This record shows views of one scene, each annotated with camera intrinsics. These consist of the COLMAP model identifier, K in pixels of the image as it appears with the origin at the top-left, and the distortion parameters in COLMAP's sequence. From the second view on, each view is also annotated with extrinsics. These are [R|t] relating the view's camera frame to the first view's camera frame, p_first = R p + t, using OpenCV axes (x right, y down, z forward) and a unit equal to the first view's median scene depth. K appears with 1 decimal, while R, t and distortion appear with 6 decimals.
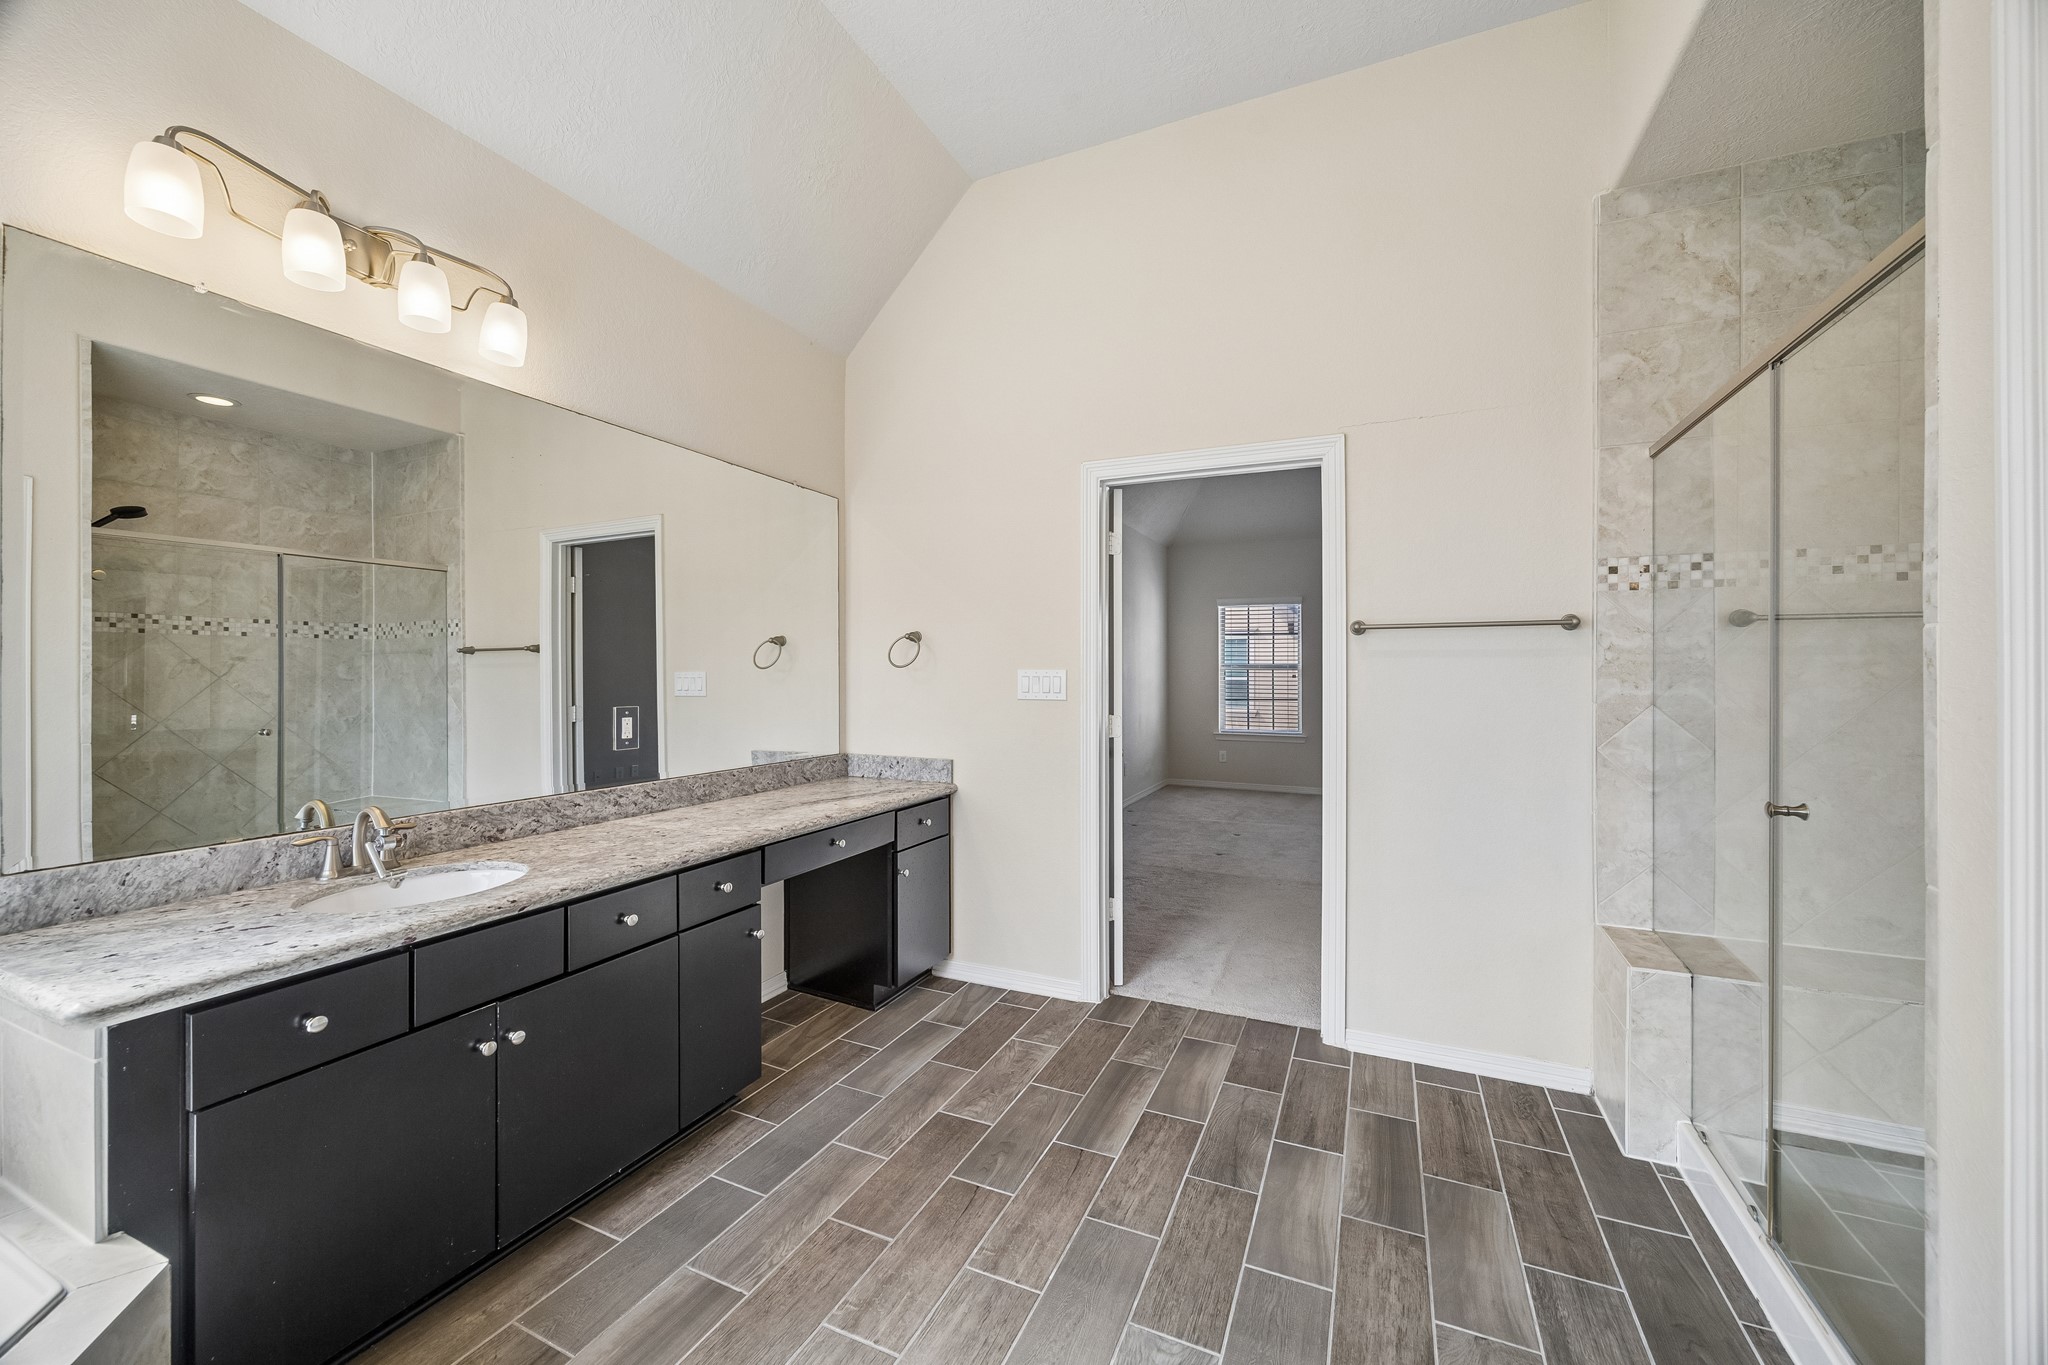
lens RADIAL K [[787.0, 0, 1024.0], [0, 787.0, 682.5], [0, 0, 1]] dist [-0.001794, -0.000278]
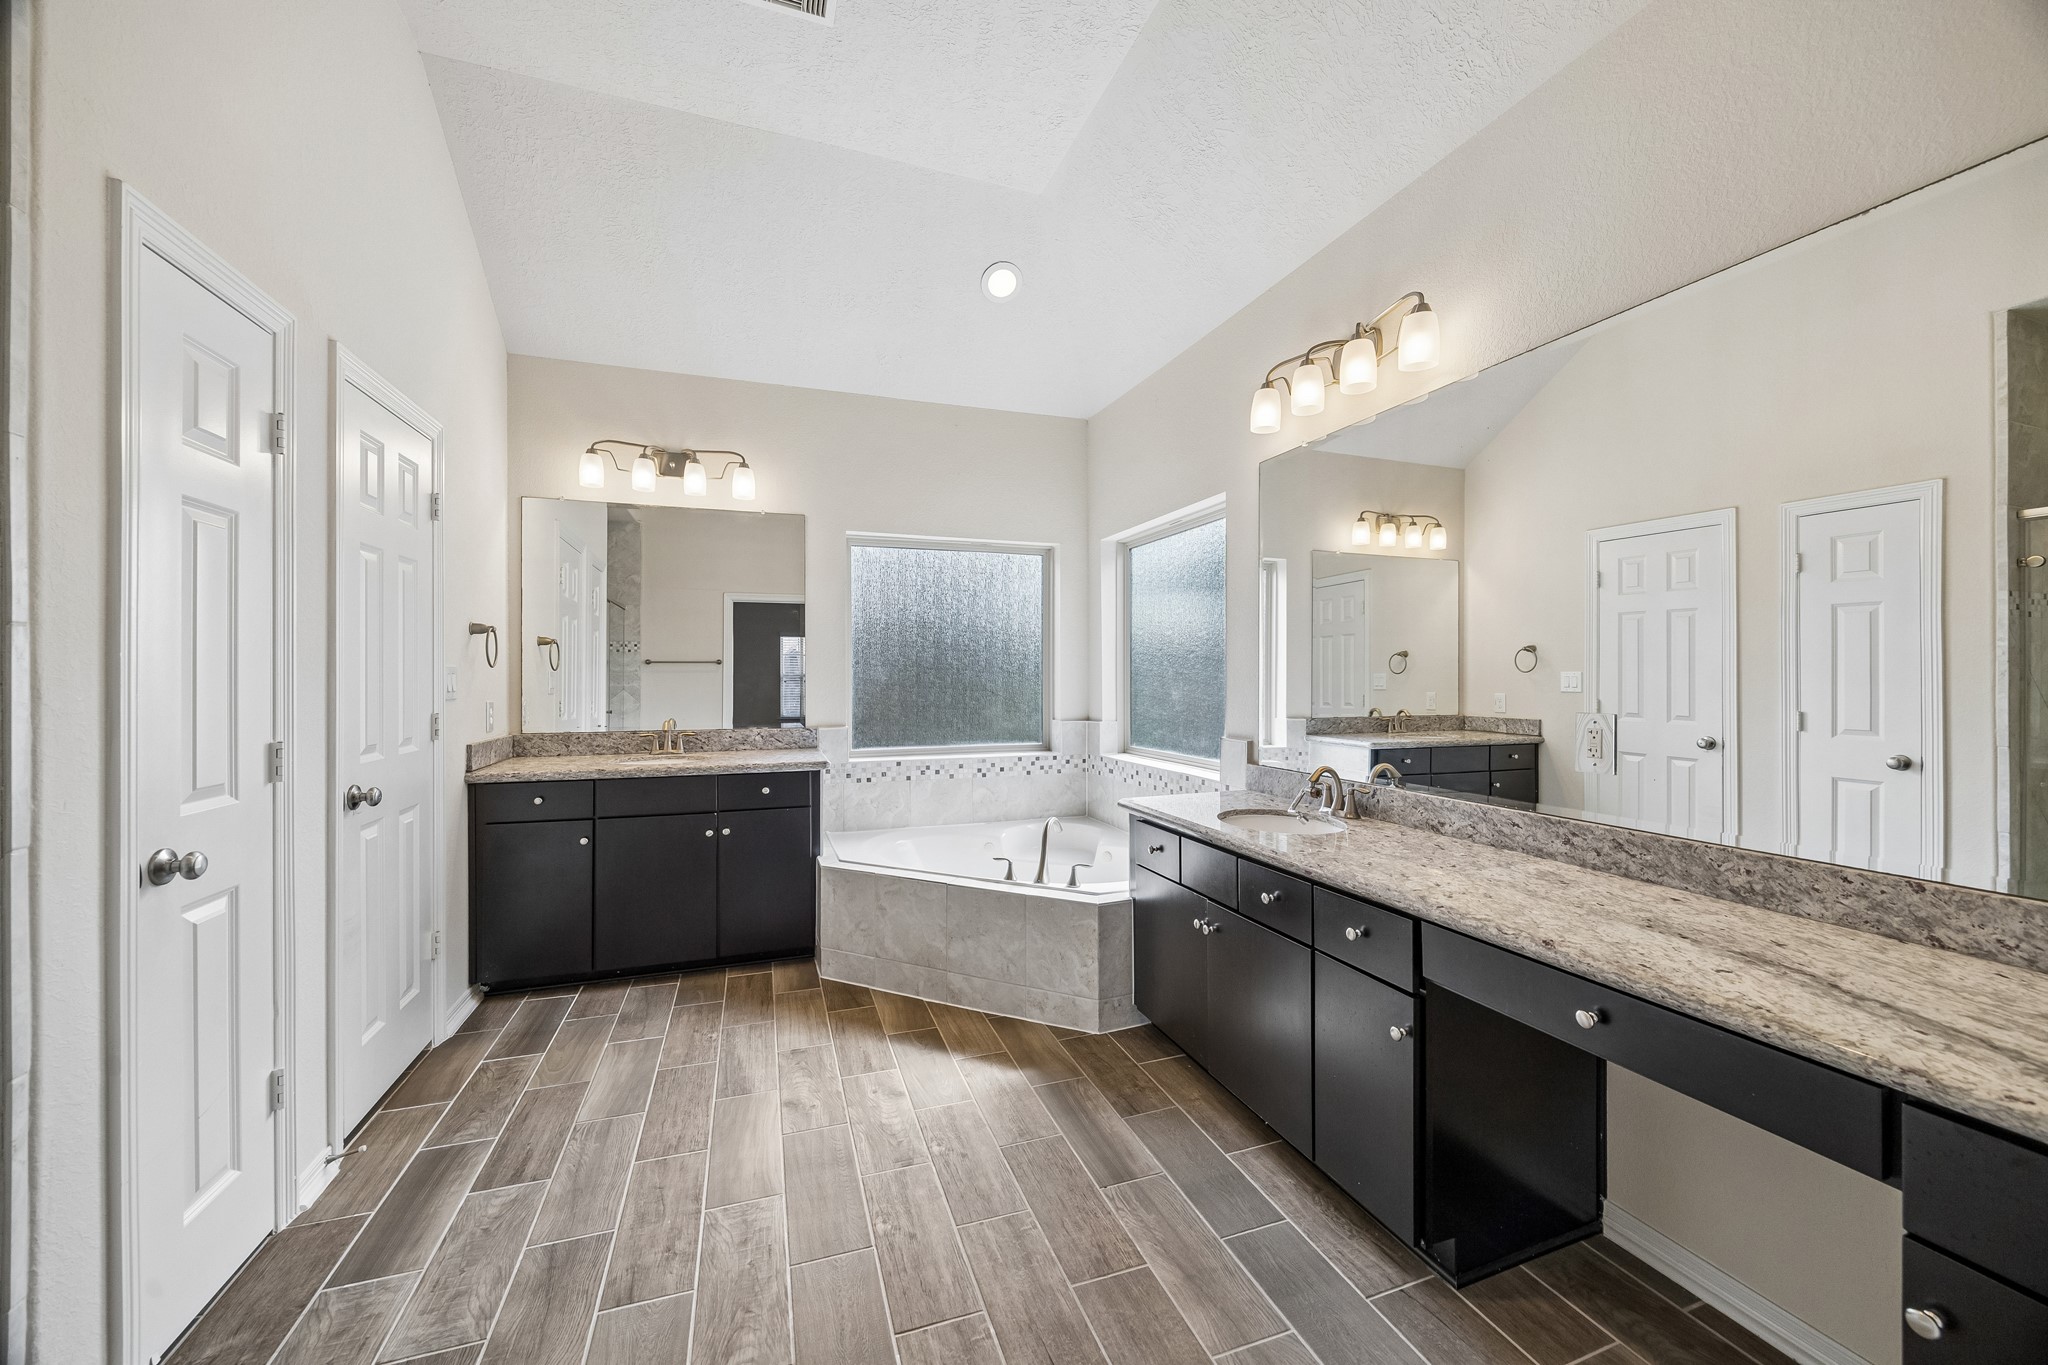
lens RADIAL K [[787.0, 0, 1024.0], [0, 787.0, 682.5], [0, 0, 1]] dist [-0.001794, -0.000278]
pose [[-0.725219, 0.001105, -0.688517, 0.424877], [-0.011378, 0.999843, 0.013589, -0.000884], [0.688424, 0.017689, -0.725093, 1.372955]]
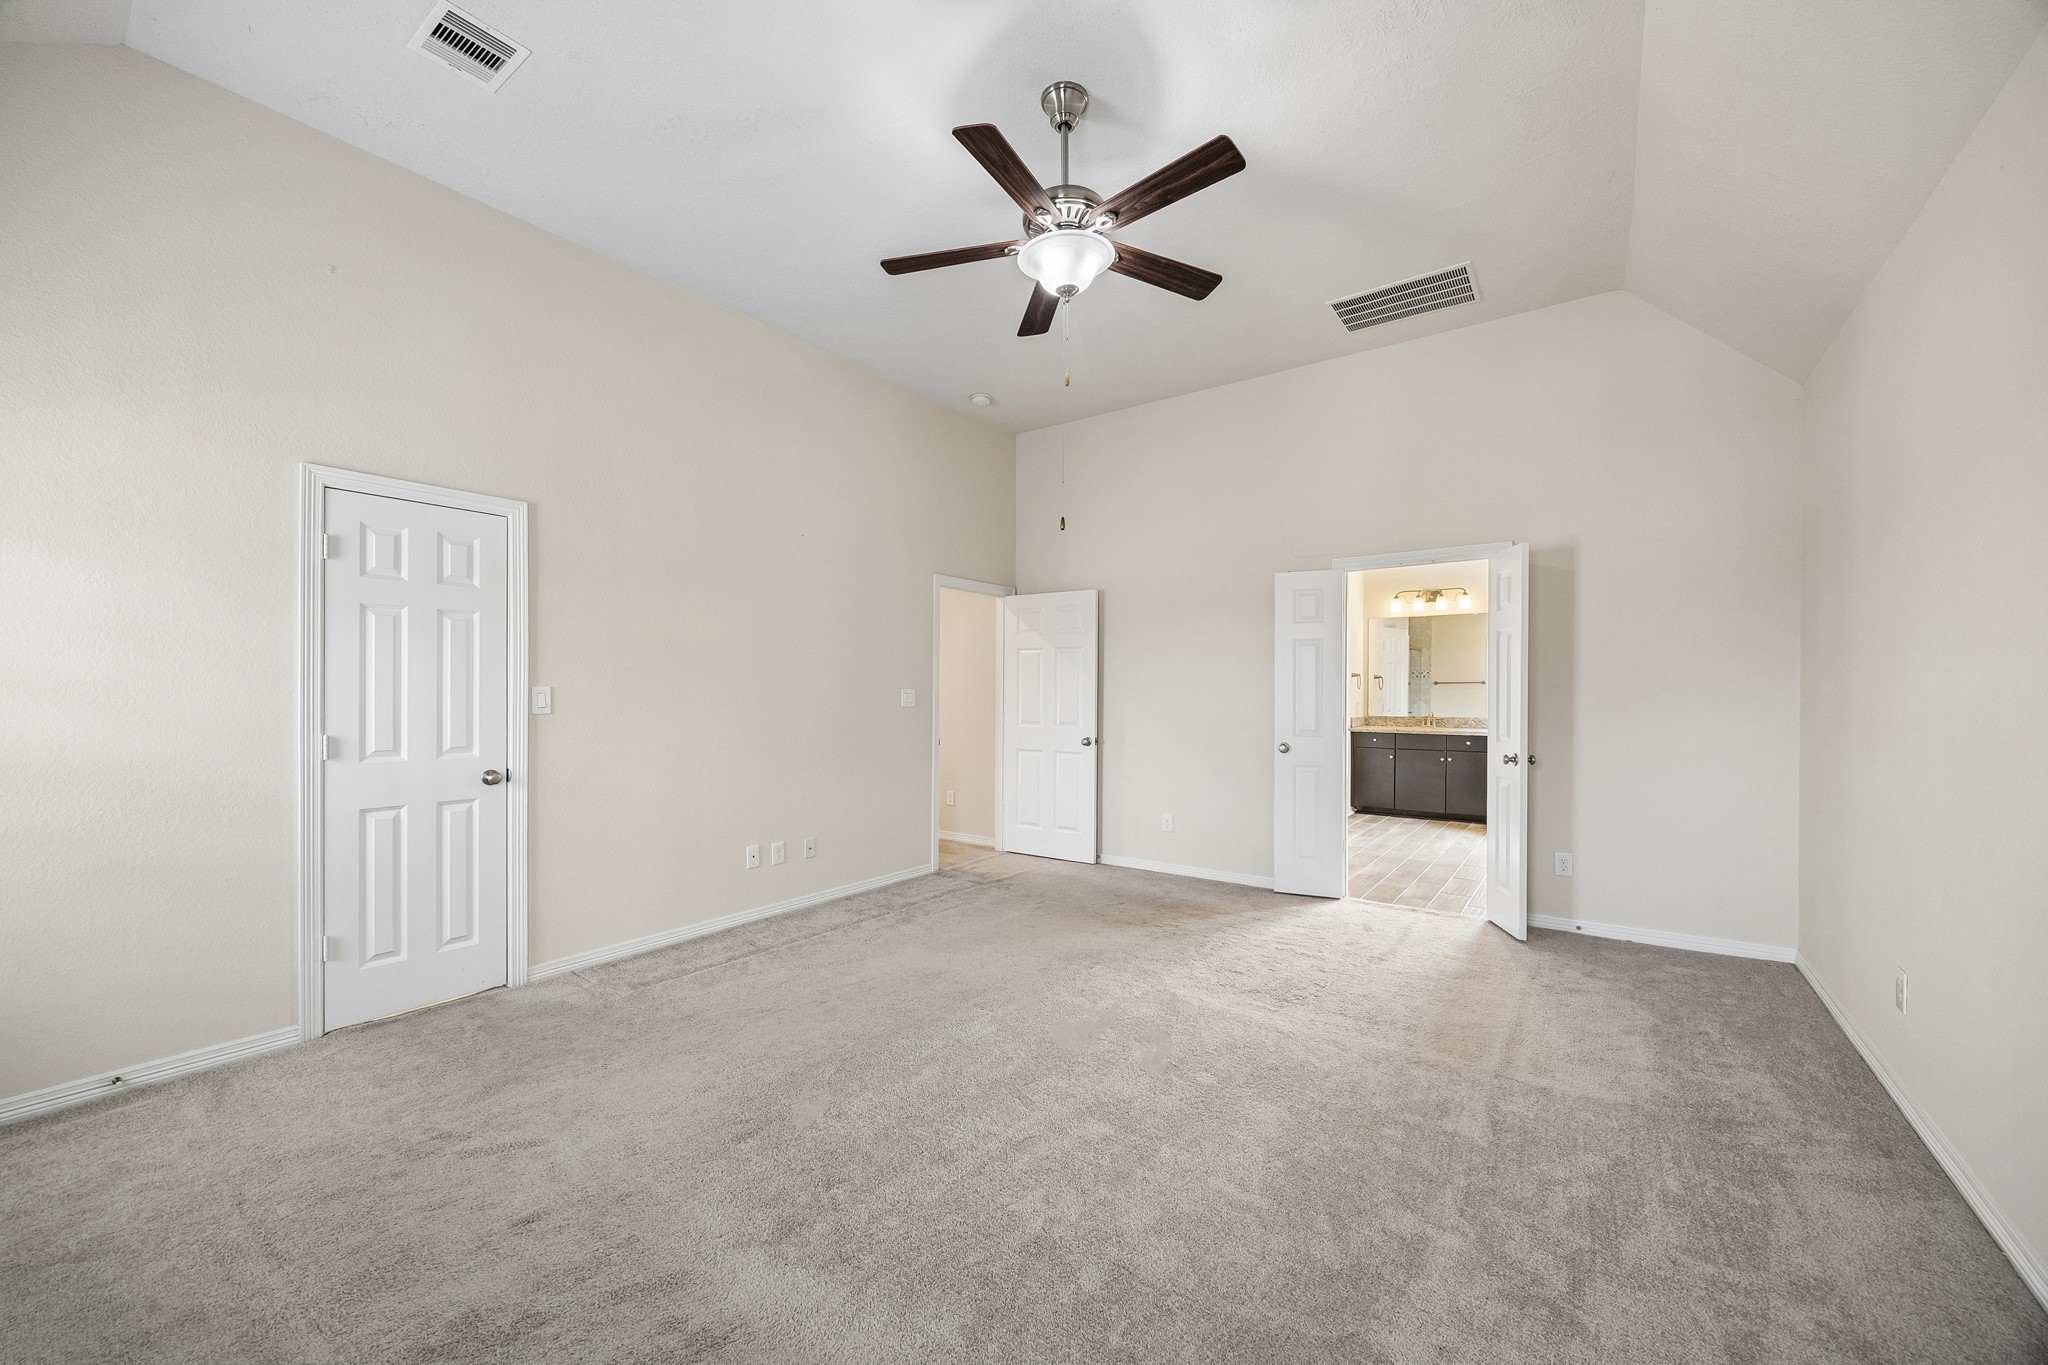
lens RADIAL K [[787.0, 0, 1024.0], [0, 787.0, 682.5], [0, 0, 1]] dist [-0.001794, -0.000278]
pose [[-0.978859, -0.001397, 0.204532, 0.650532], [-0.000369, 0.999987, 0.005060, -0.022663], [-0.204536, 0.004878, -0.978847, 2.385159]]
